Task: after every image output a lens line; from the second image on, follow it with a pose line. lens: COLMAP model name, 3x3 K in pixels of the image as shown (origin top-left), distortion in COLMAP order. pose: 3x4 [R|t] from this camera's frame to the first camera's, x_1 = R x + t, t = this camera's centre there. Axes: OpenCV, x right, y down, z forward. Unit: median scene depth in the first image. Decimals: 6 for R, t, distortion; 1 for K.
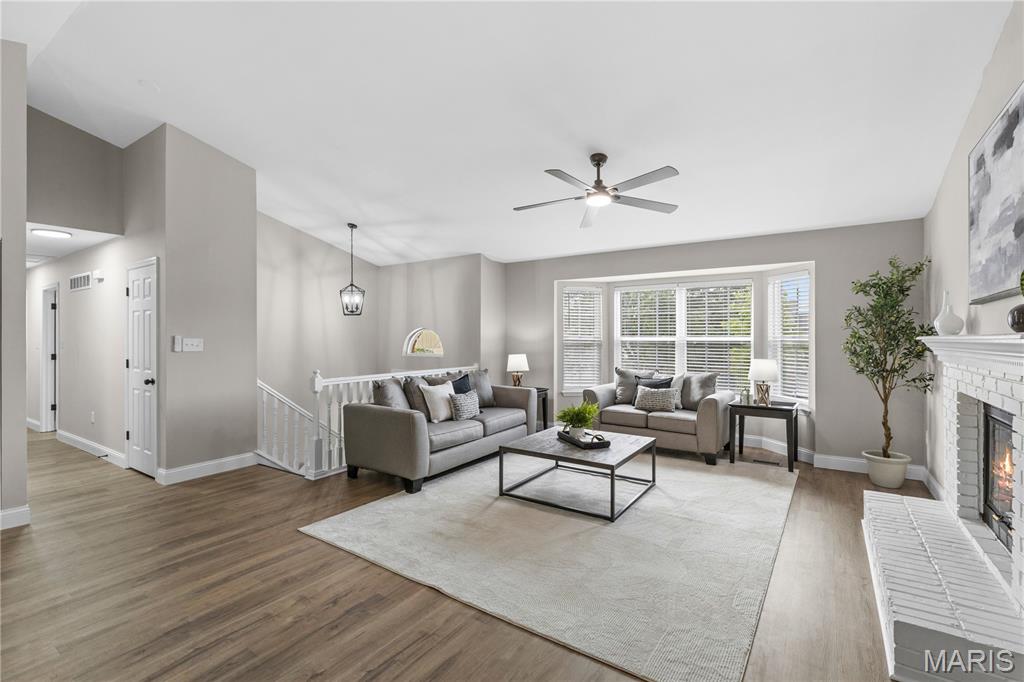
lens RADIAL K [[465.3, 0, 512.0], [0, 465.3, 341.0], [0, 0, 1]] dist [0.019363, -0.000129]
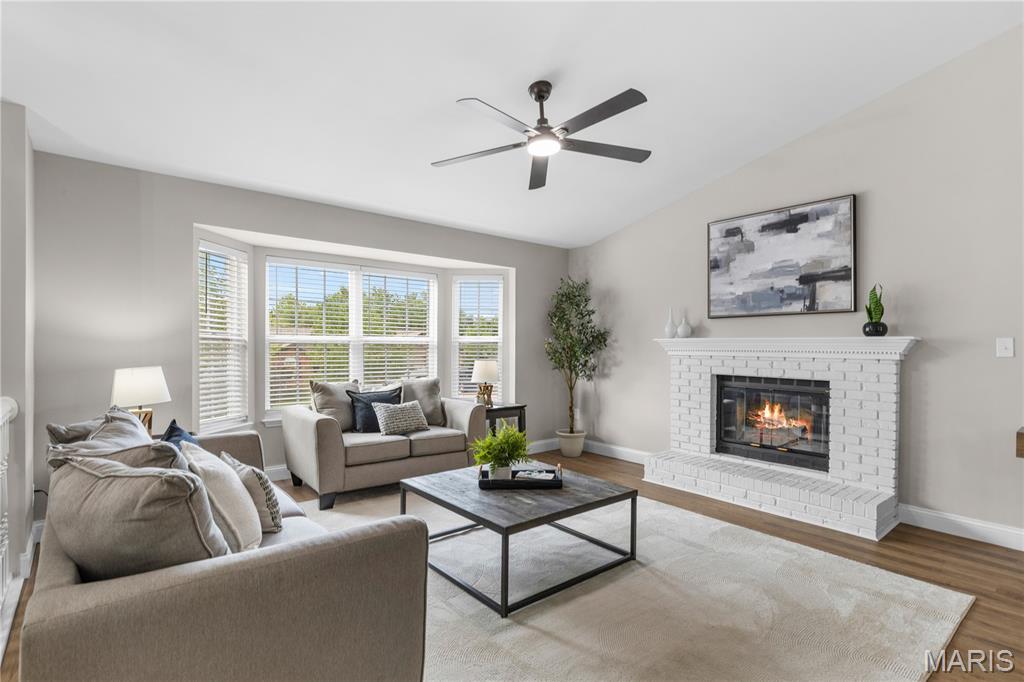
lens RADIAL K [[515.1, 0, 513.4], [0, 515.1, 343.4], [0, 0, 1]] dist [0.001681, 0.000484]
pose [[0.267623, 0.009642, 0.963476, -0.465928], [-0.001765, 0.999953, -0.009517, 0.013060], [-0.963522, 0.000847, 0.267627, 0.632957]]
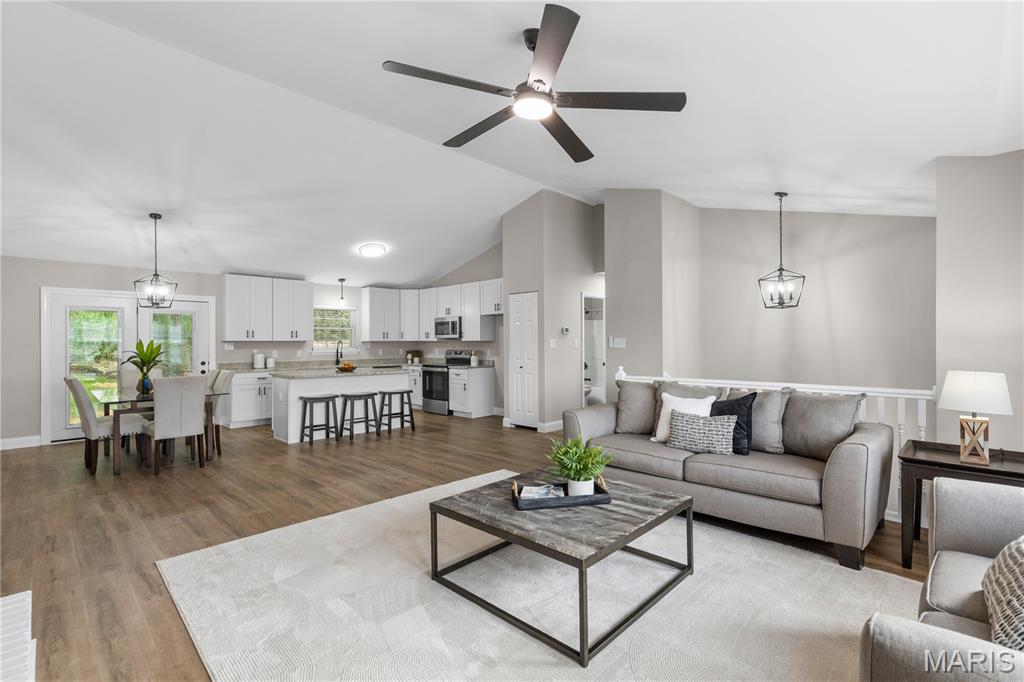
lens RADIAL K [[459.0, 0, 517.9], [0, 459.0, 347.3], [0, 0, 1]] dist [-0.001183, -0.000244]
pose [[-0.175444, 0.010986, -0.984428, 0.597854], [0.001101, 0.999939, 0.010963, 0.004272], [0.984489, 0.000839, -0.175446, 0.828881]]
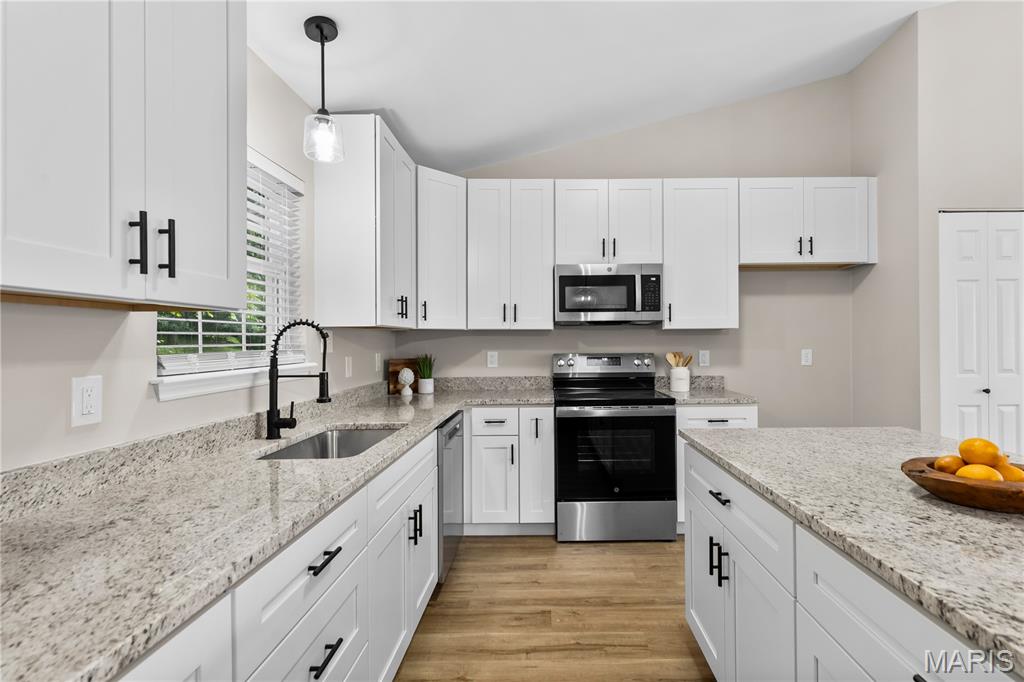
lens RADIAL K [[483.8, 0, 550.7], [0, 483.8, 344.0], [0, 0, 1]] dist [0.001110, -0.000009]
pose [[0.561767, 0.002296, -0.827292, -0.546089], [0.002882, 0.999985, 0.004732, 0.016110], [0.827290, -0.005043, 0.561752, -0.168461]]
